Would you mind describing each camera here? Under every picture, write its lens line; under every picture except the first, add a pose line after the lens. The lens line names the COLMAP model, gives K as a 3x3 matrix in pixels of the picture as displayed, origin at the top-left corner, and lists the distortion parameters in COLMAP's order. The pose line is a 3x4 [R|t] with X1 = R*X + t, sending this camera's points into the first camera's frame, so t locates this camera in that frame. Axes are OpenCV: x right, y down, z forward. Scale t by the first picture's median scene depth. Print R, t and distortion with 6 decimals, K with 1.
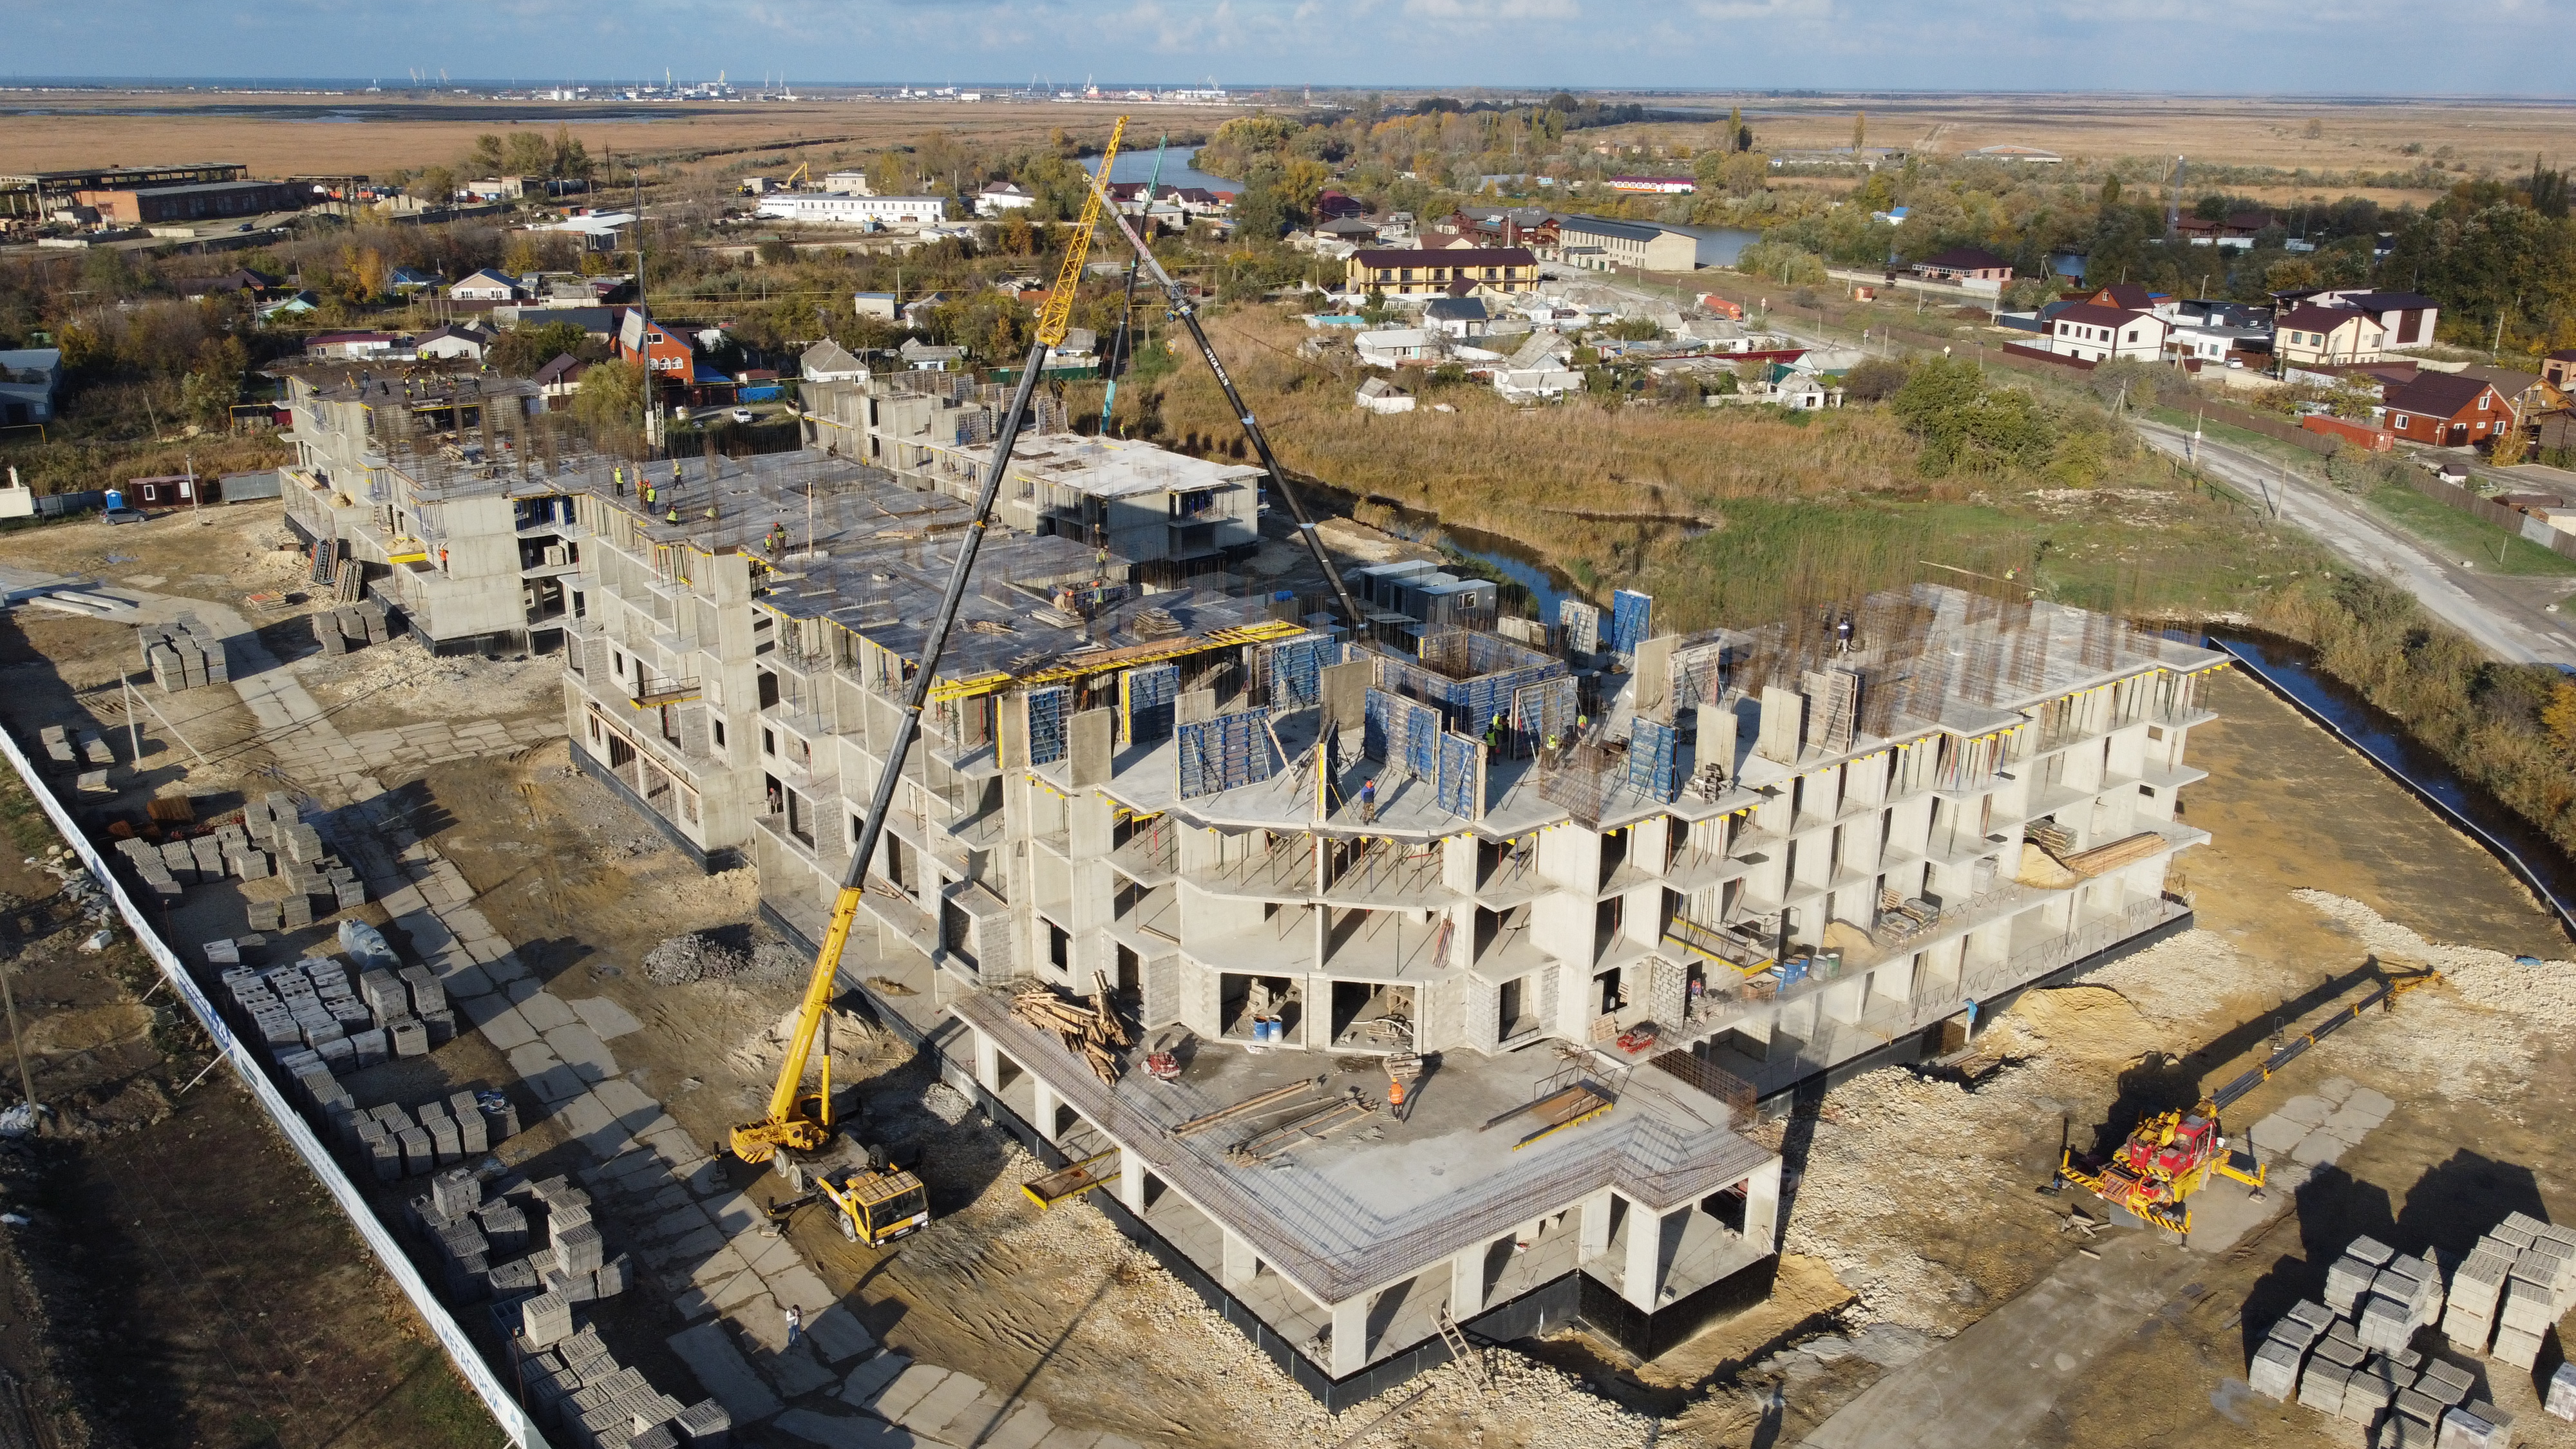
lens RADIAL K [[1945.7, 0, 1277.3], [0, 1945.7, 717.9], [0, 0, 1]] dist [0.004517, -0.000475]
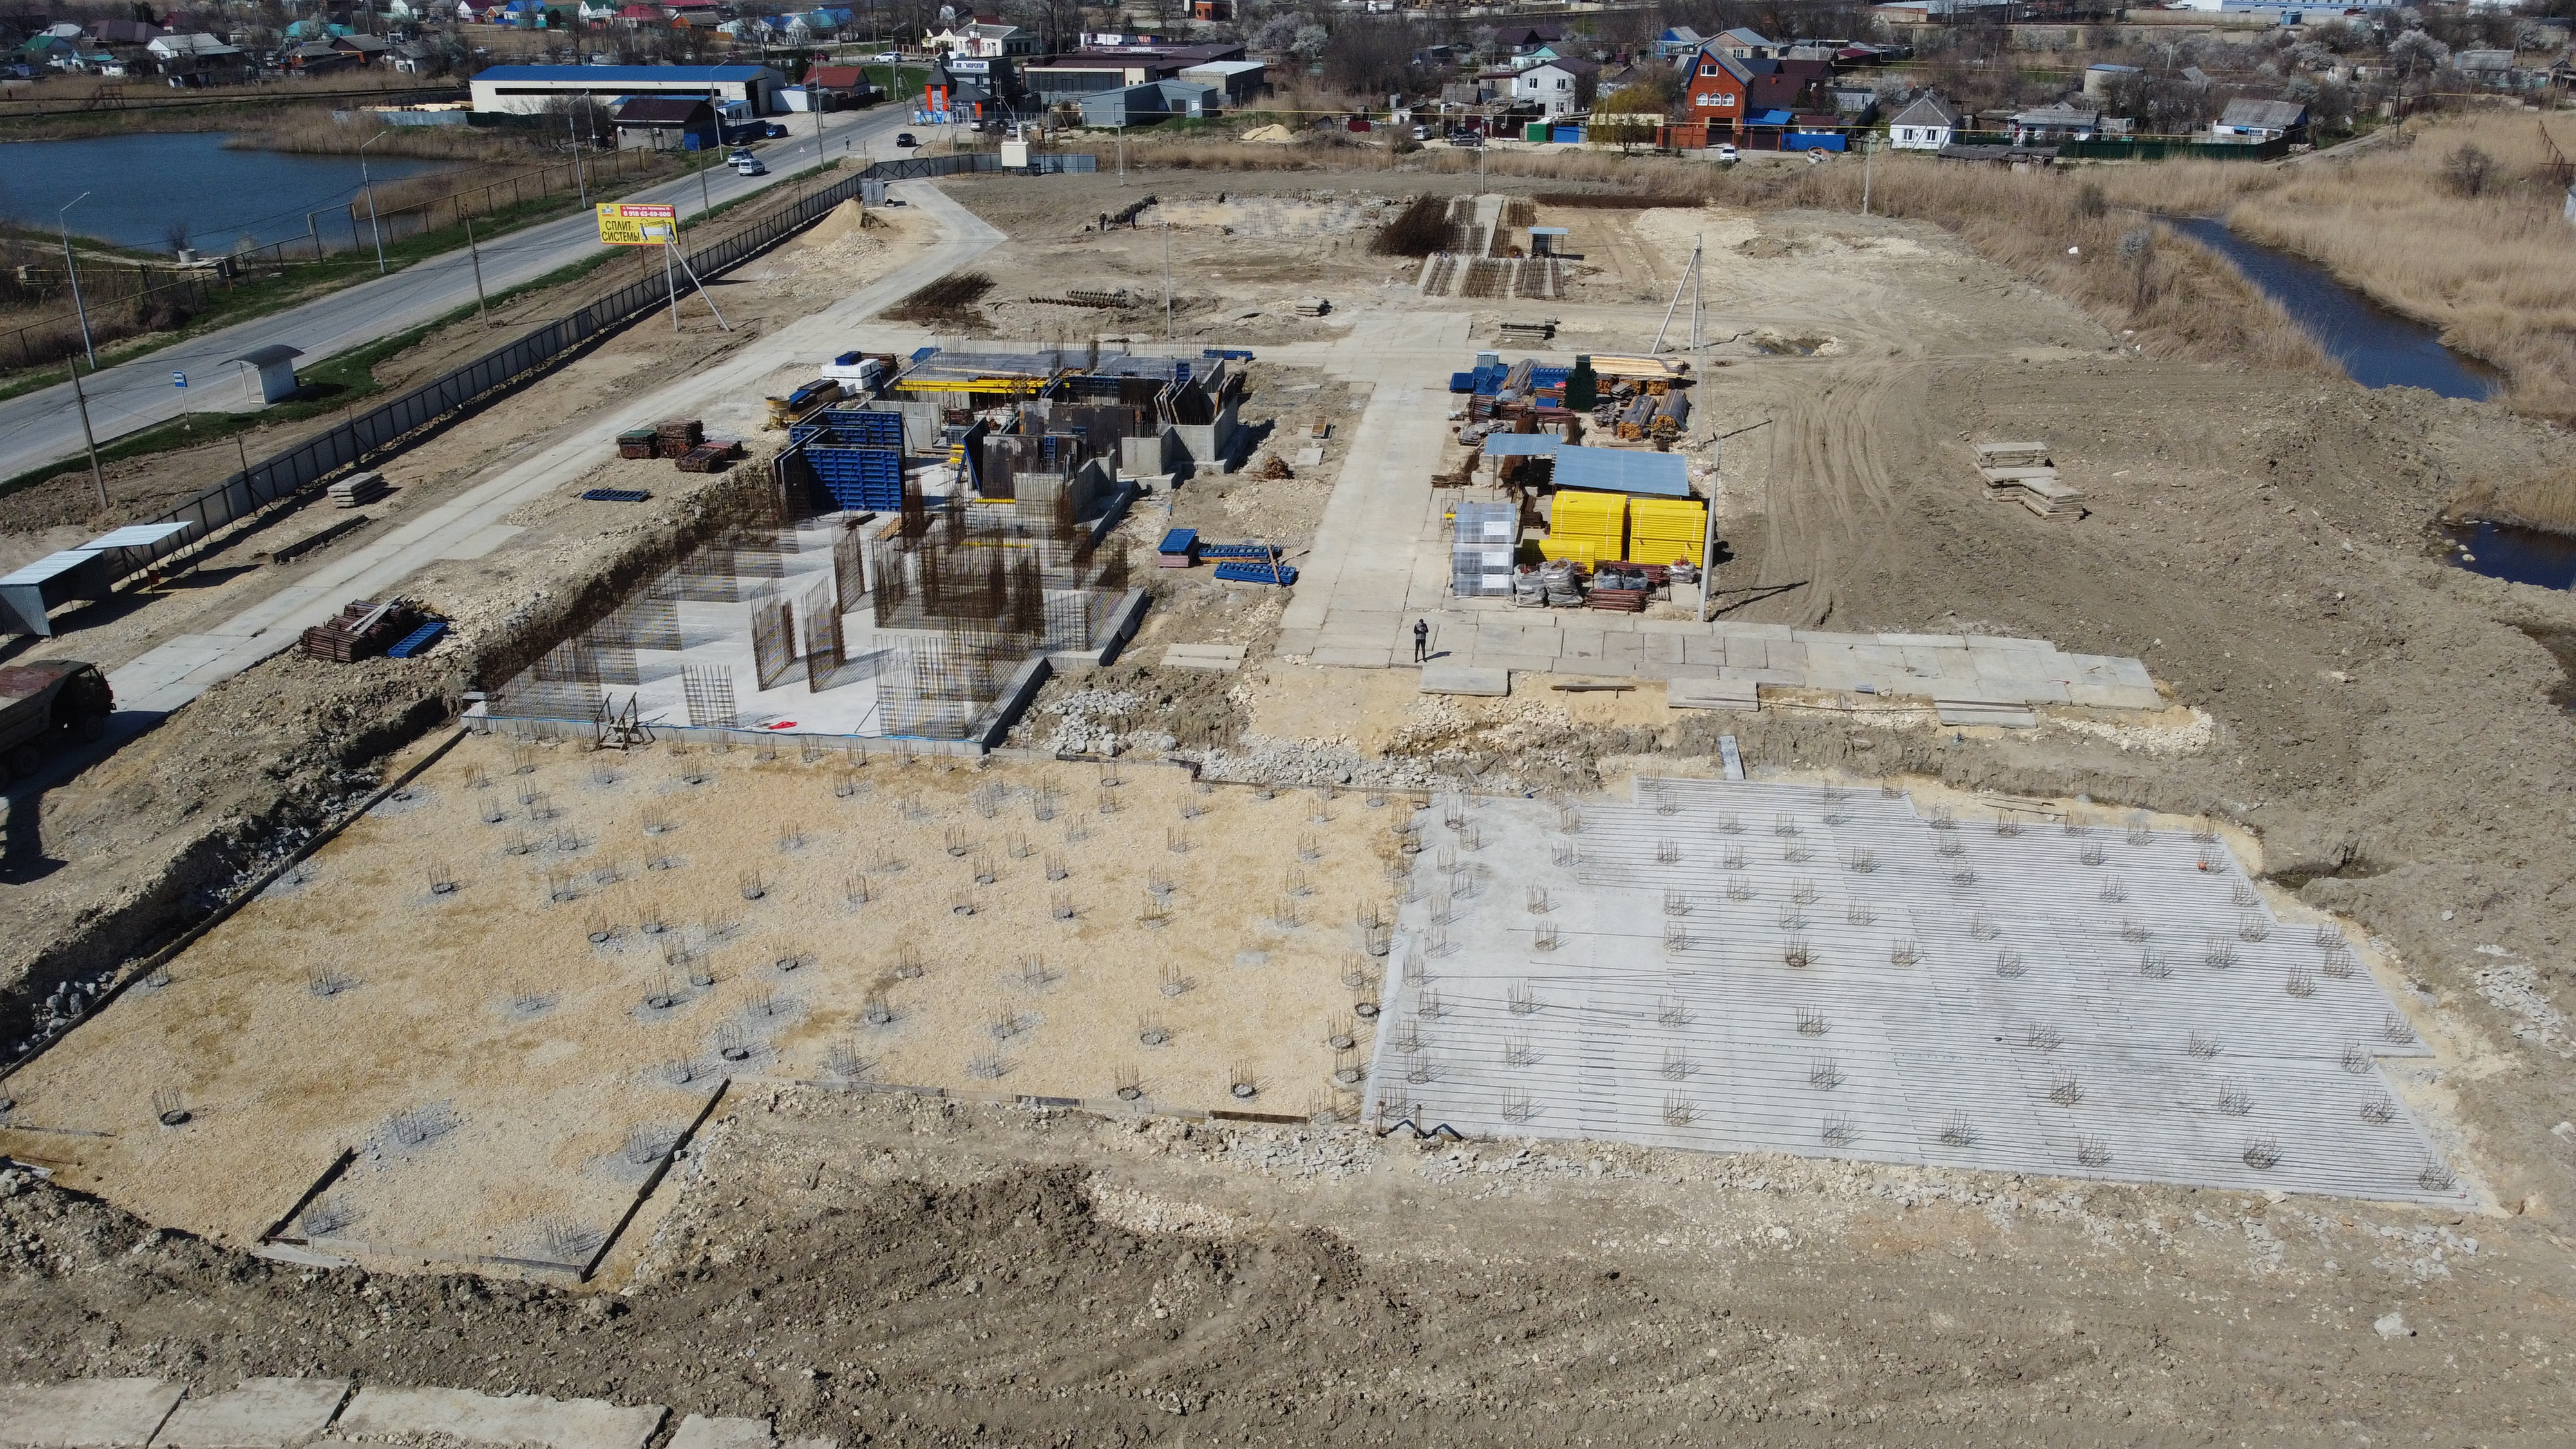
lens RADIAL K [[1942.4, 0, 1278.1], [0, 1942.4, 720.8], [0, 0, 1]] dist [0.004859, -0.007172]
pose [[0.721146, 0.257027, -0.643339, 0.170884], [-0.205978, 0.966184, 0.155120, 0.001157], [0.661454, 0.020650, 0.749702, 0.155840]]
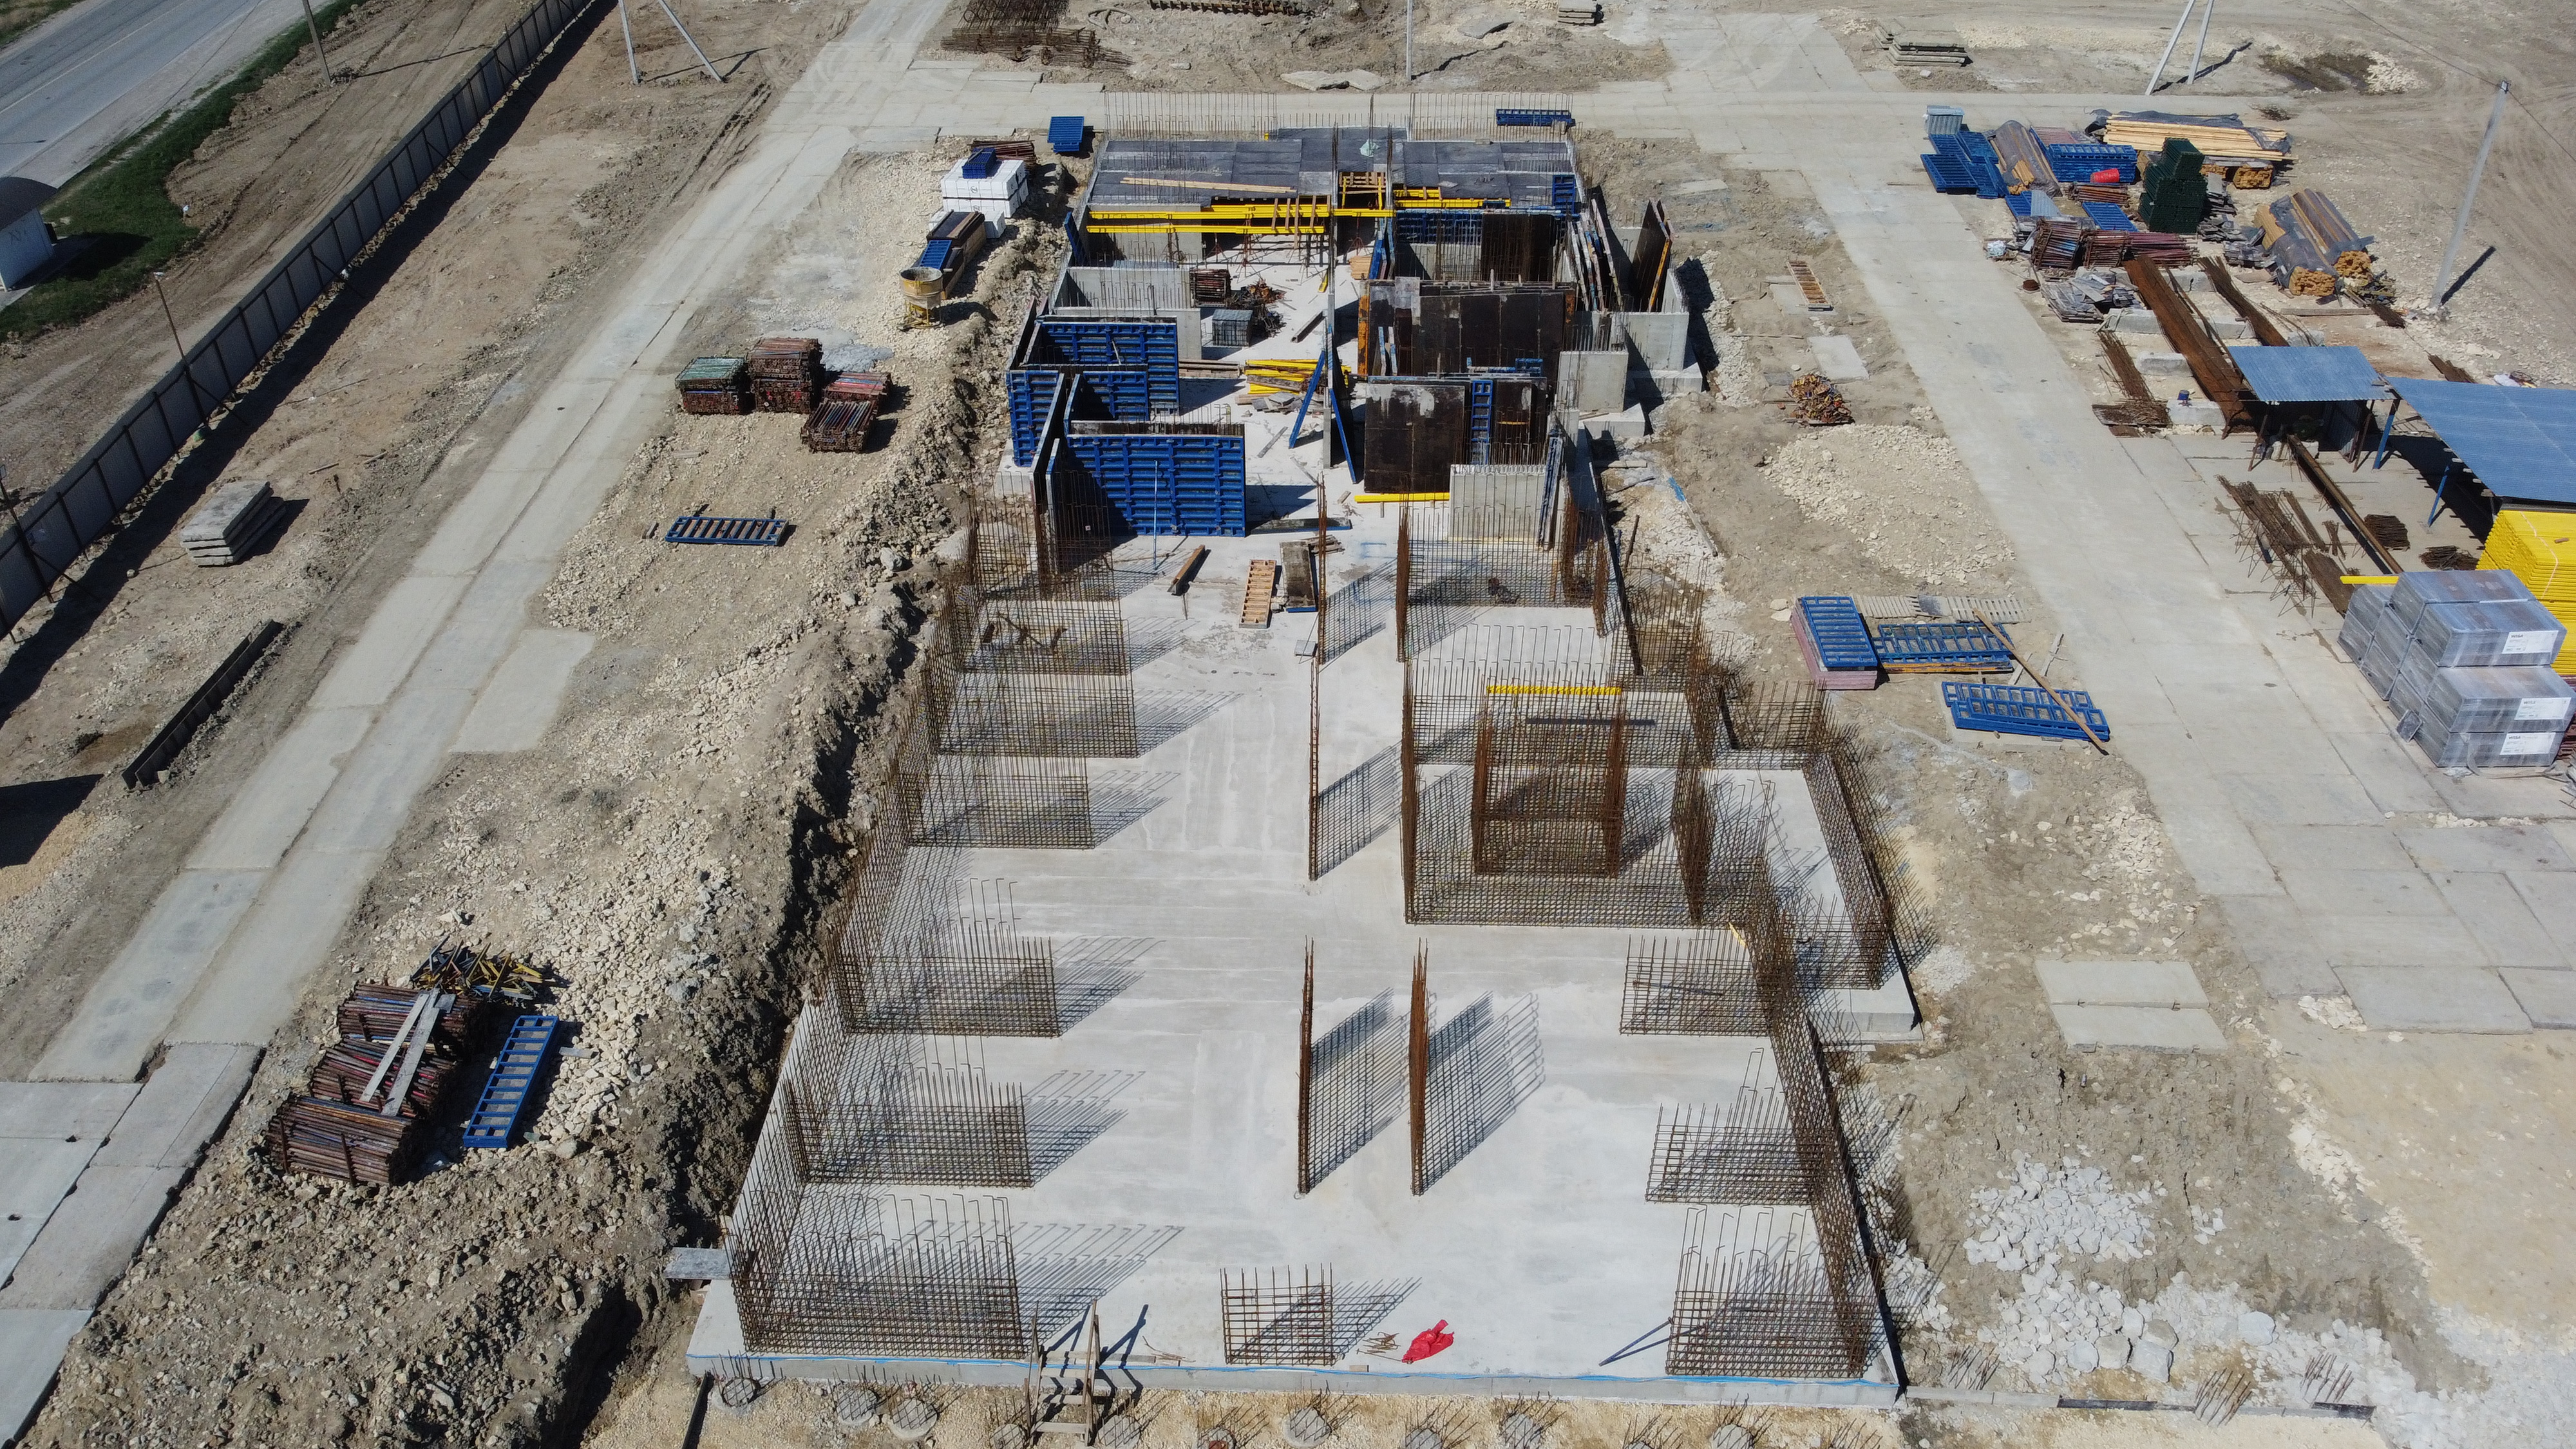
lens RADIAL K [[1954.5, 0, 1288.0], [0, 1954.5, 724.5], [0, 0, 1]] dist [-0.000655, 0.000885]
pose [[0.789875, 0.341941, -0.509091, 0.022476], [-0.182089, 0.923458, 0.337740, -0.014773], [0.585611, -0.174072, 0.791681, 0.205837]]
